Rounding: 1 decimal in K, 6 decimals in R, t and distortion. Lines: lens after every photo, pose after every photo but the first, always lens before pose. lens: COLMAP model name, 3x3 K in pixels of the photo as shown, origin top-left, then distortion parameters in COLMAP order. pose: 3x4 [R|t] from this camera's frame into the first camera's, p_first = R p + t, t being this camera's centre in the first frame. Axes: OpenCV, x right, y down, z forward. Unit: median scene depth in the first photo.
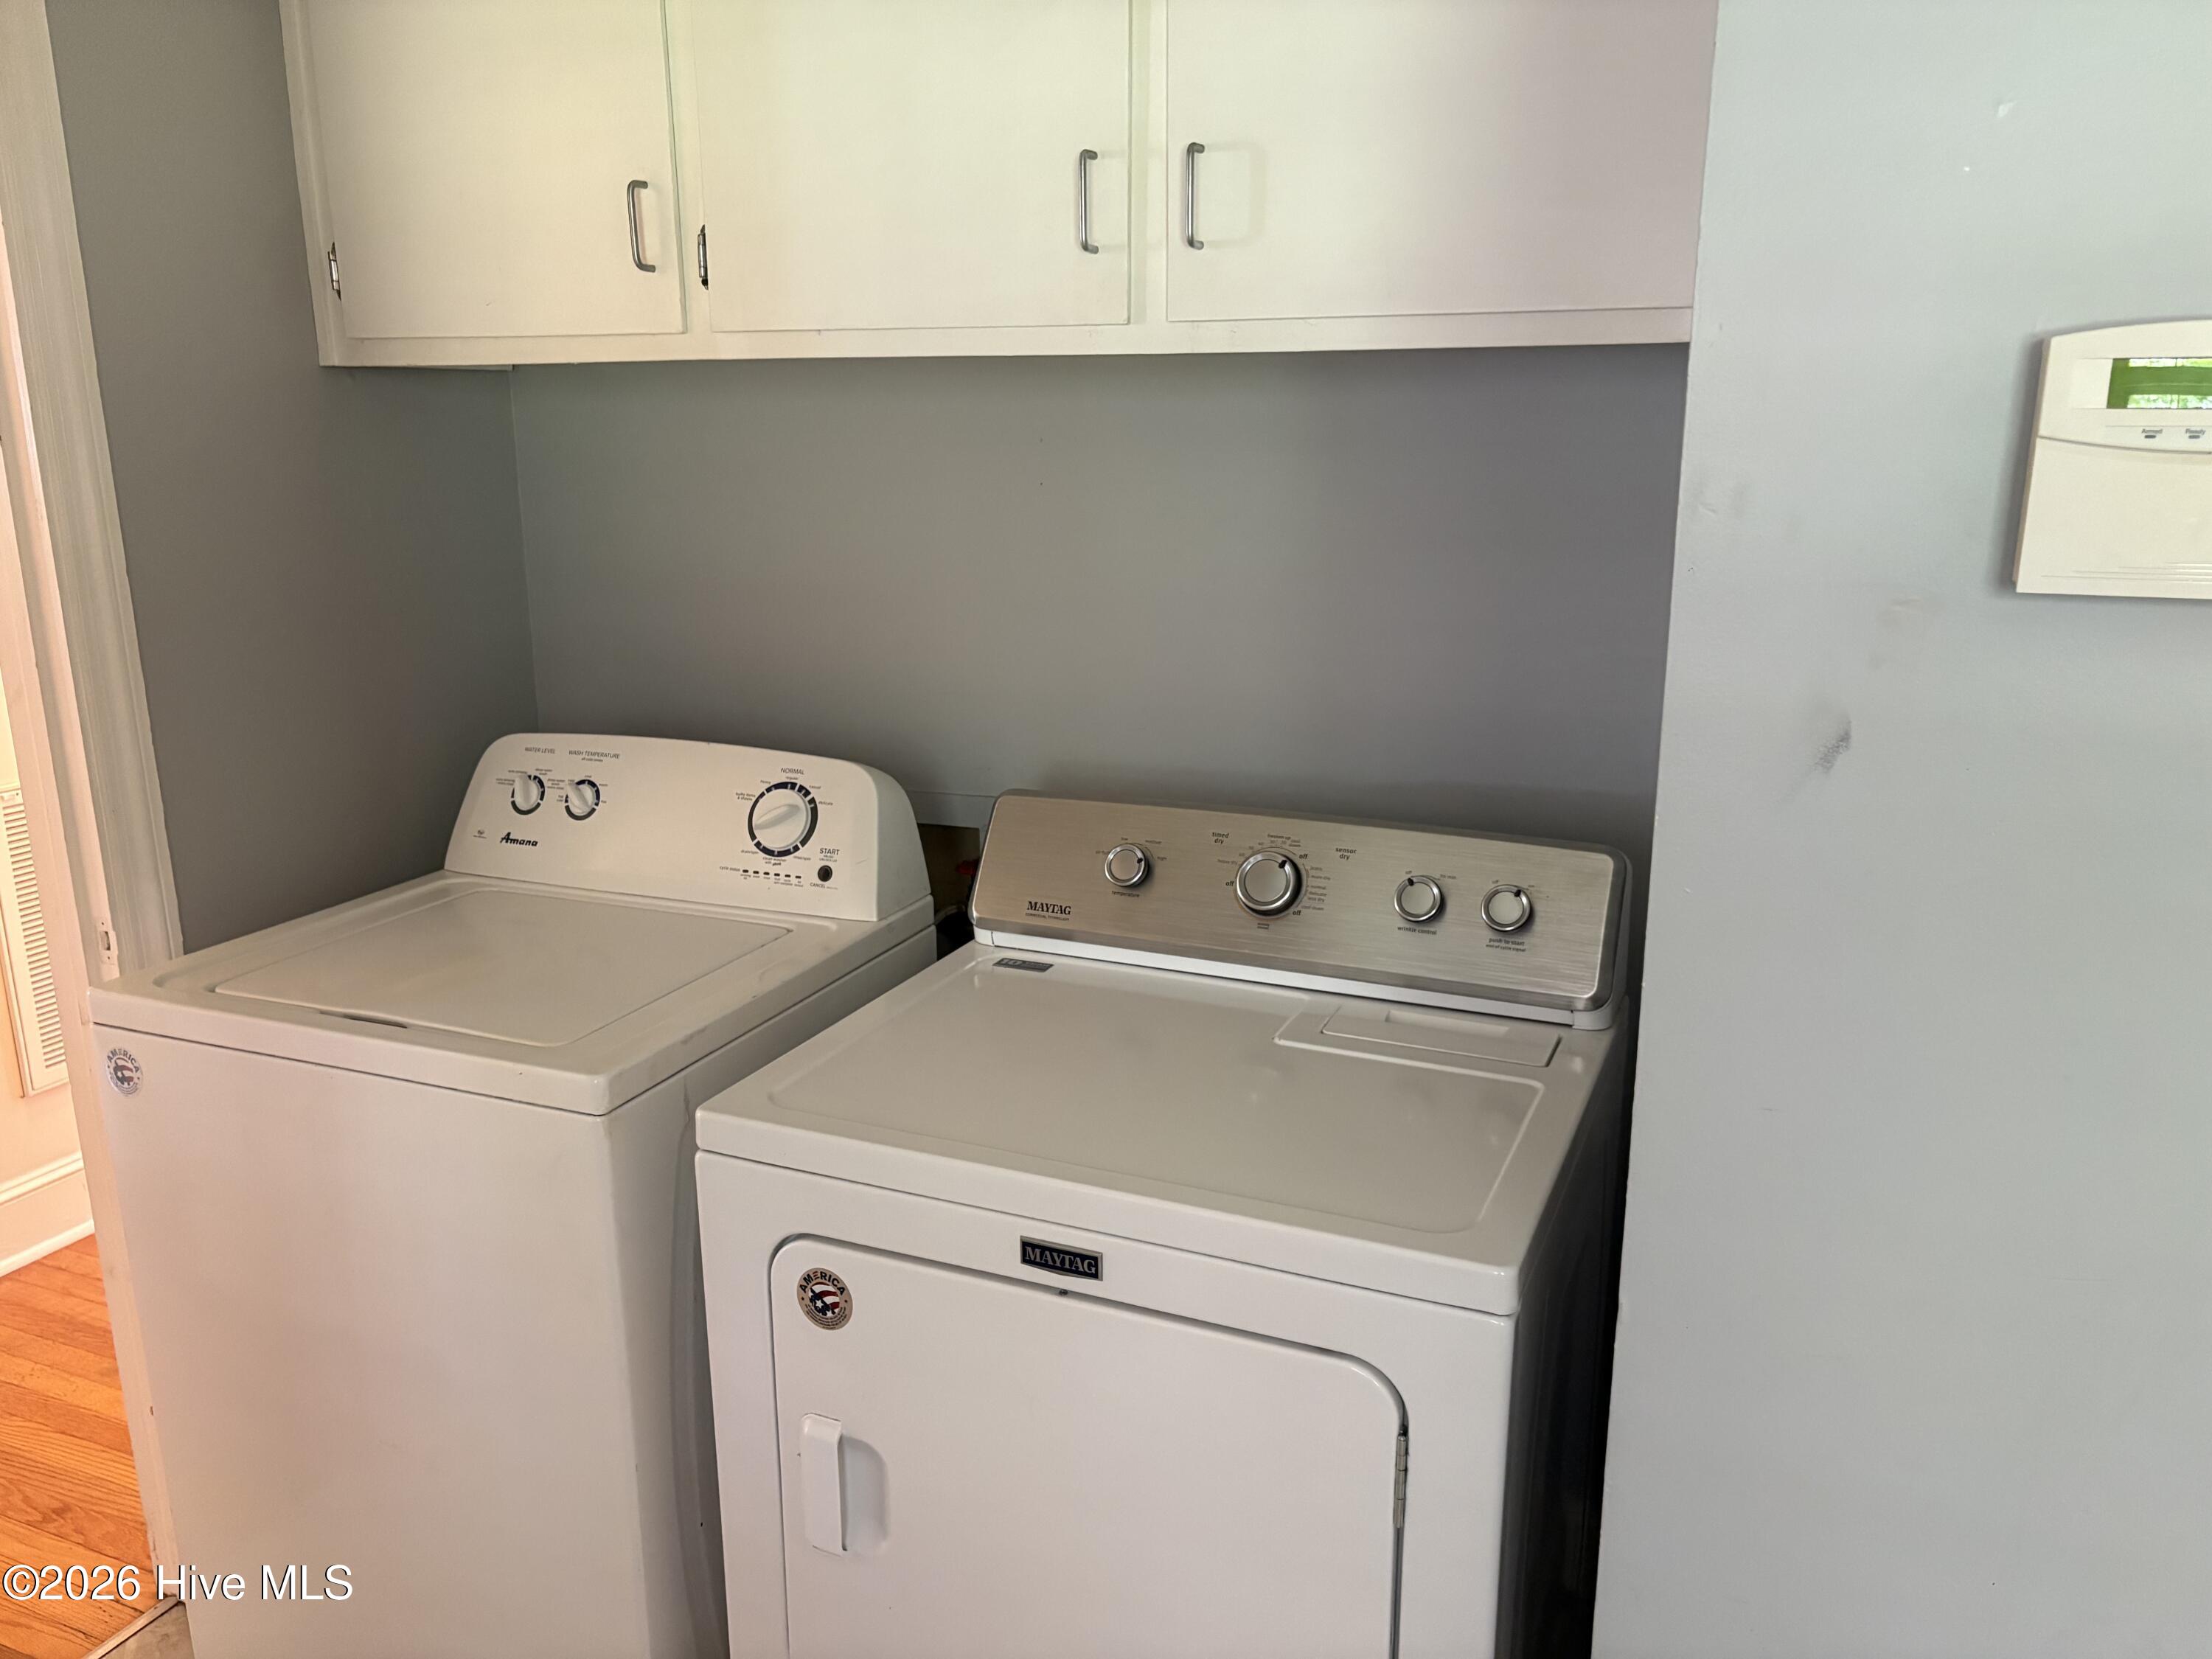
lens RADIAL K [[1678.2, 0, 1106.0], [0, 1678.2, 829.5], [0, 0, 1]] dist [0.060958, -0.064149]
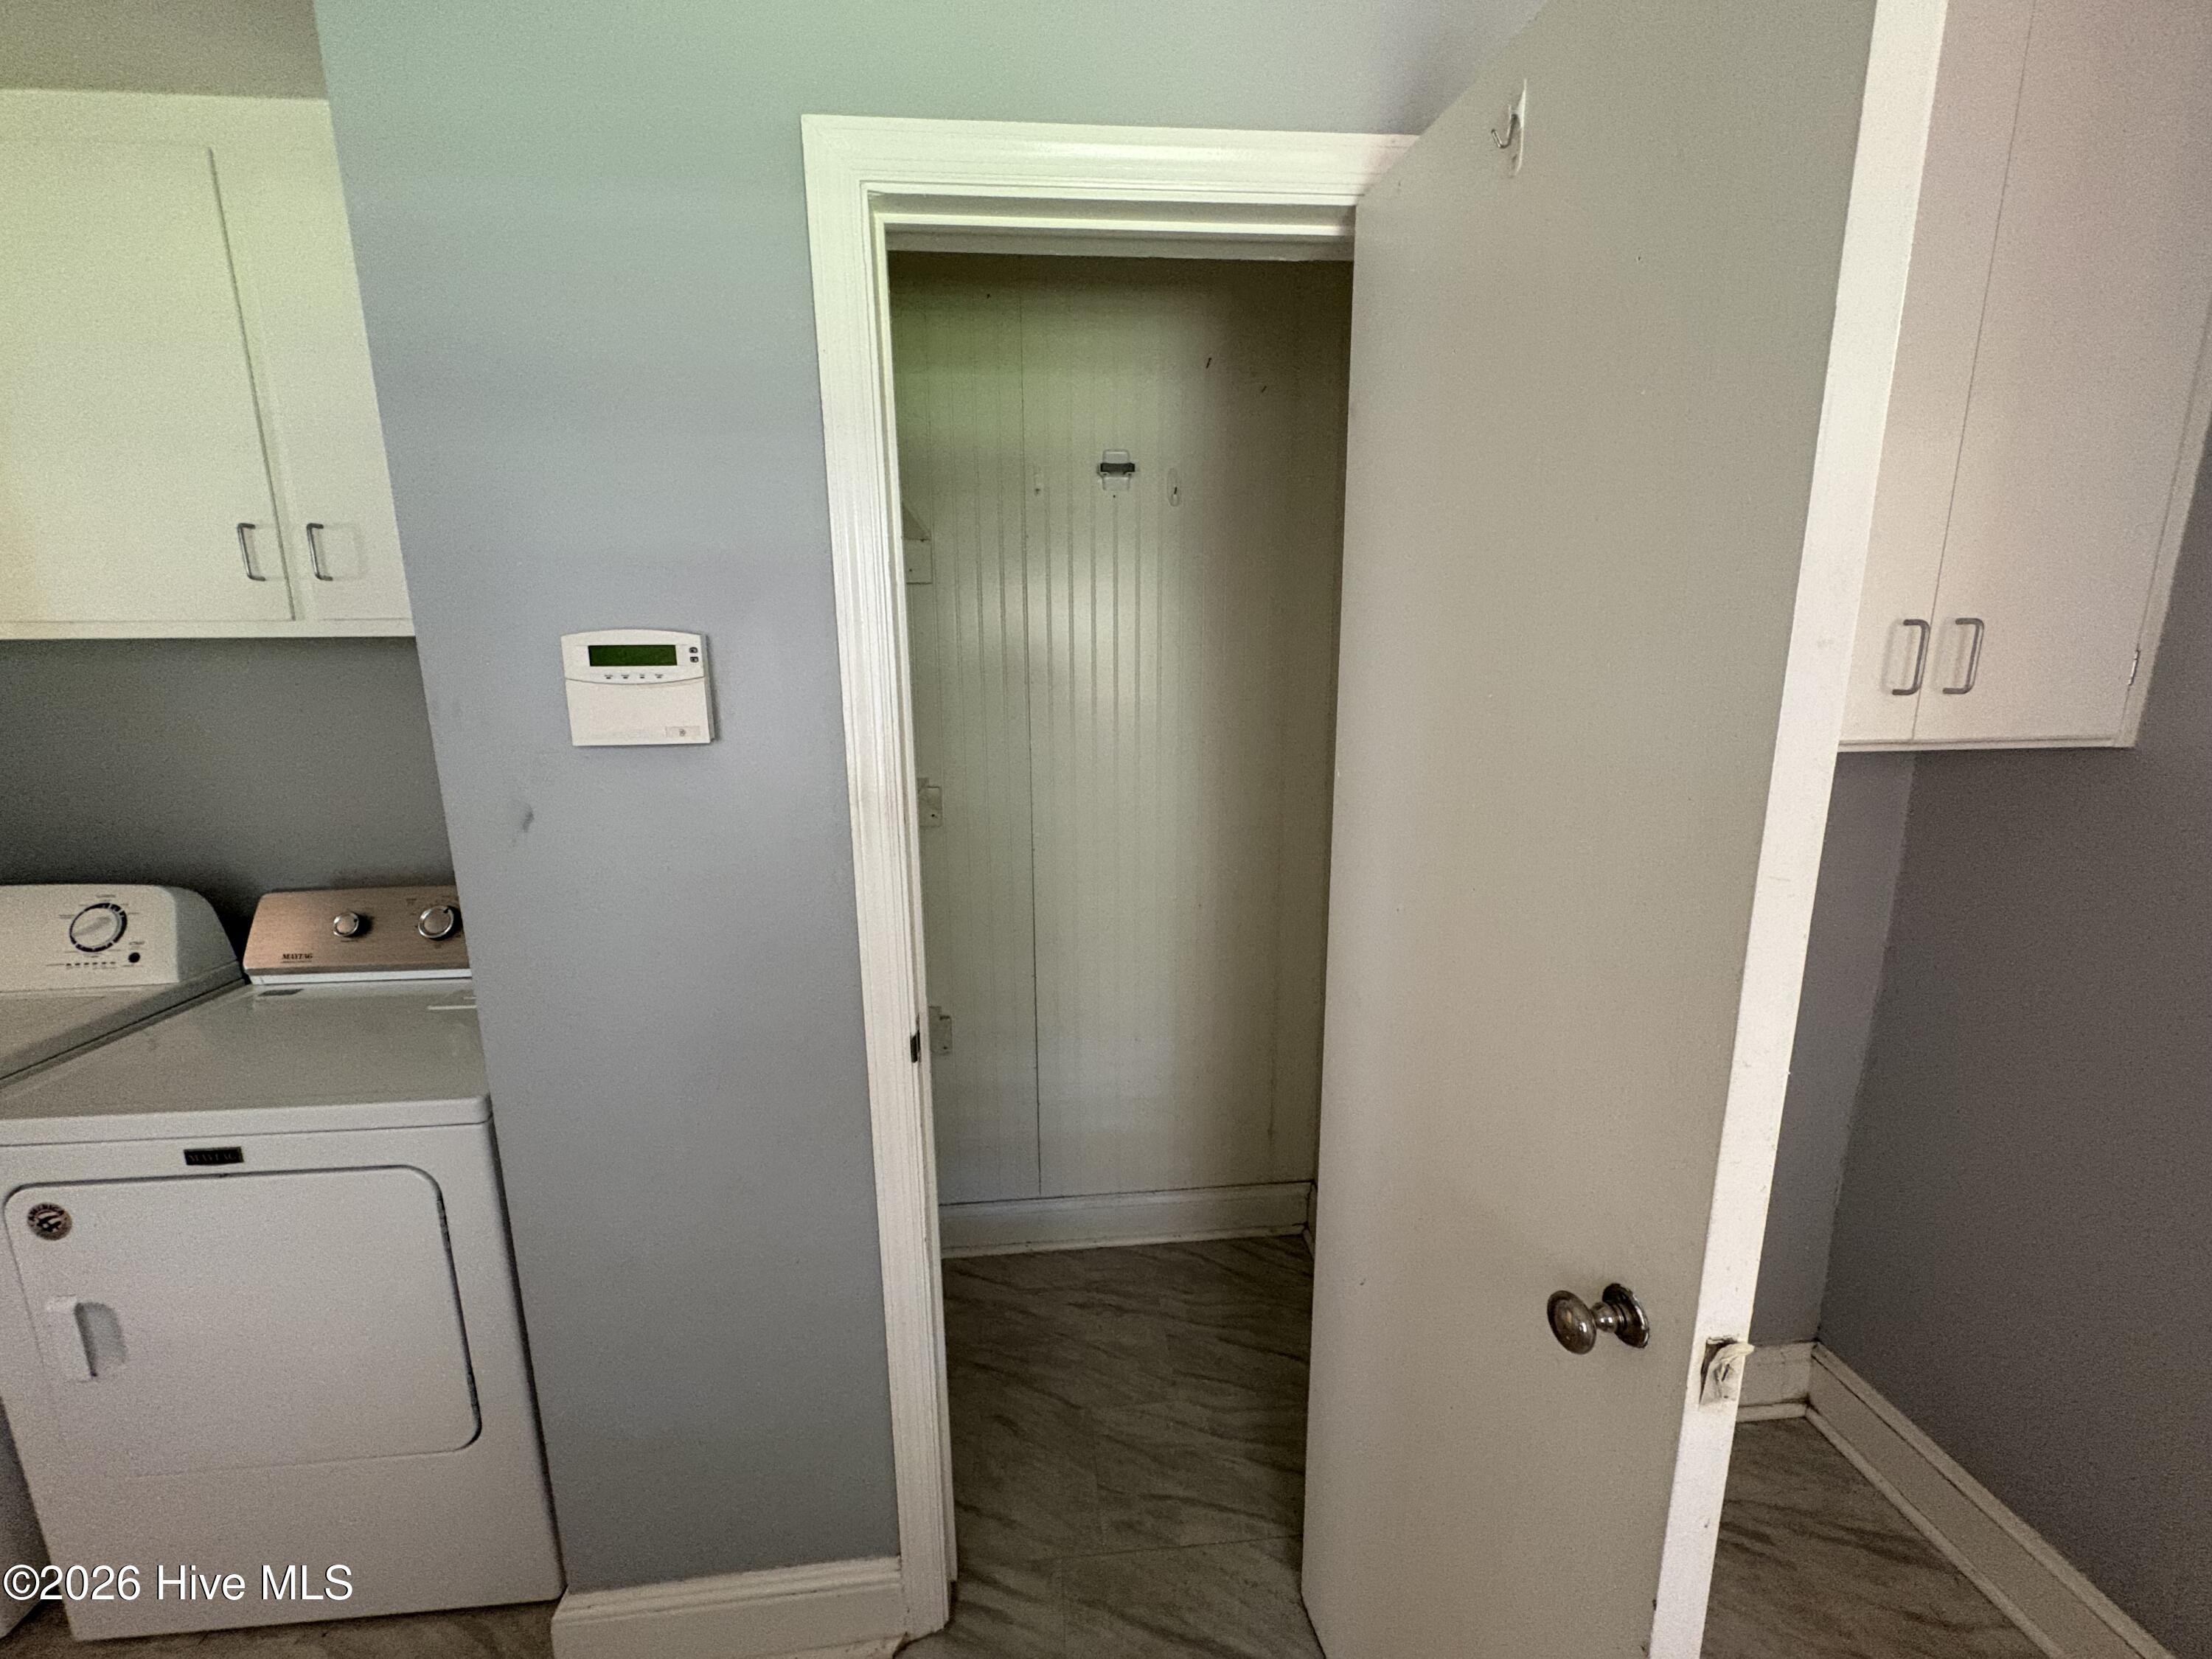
lens RADIAL K [[884.0, 0, 1103.2], [0, 884.0, 830.6], [0, 0, 1]] dist [0.000963, 0.000103]
pose [[0.882007, -0.092327, 0.462104, 0.291760], [0.119760, 0.992340, -0.030317, 0.046483], [-0.455765, 0.082081, 0.886307, -0.180773]]
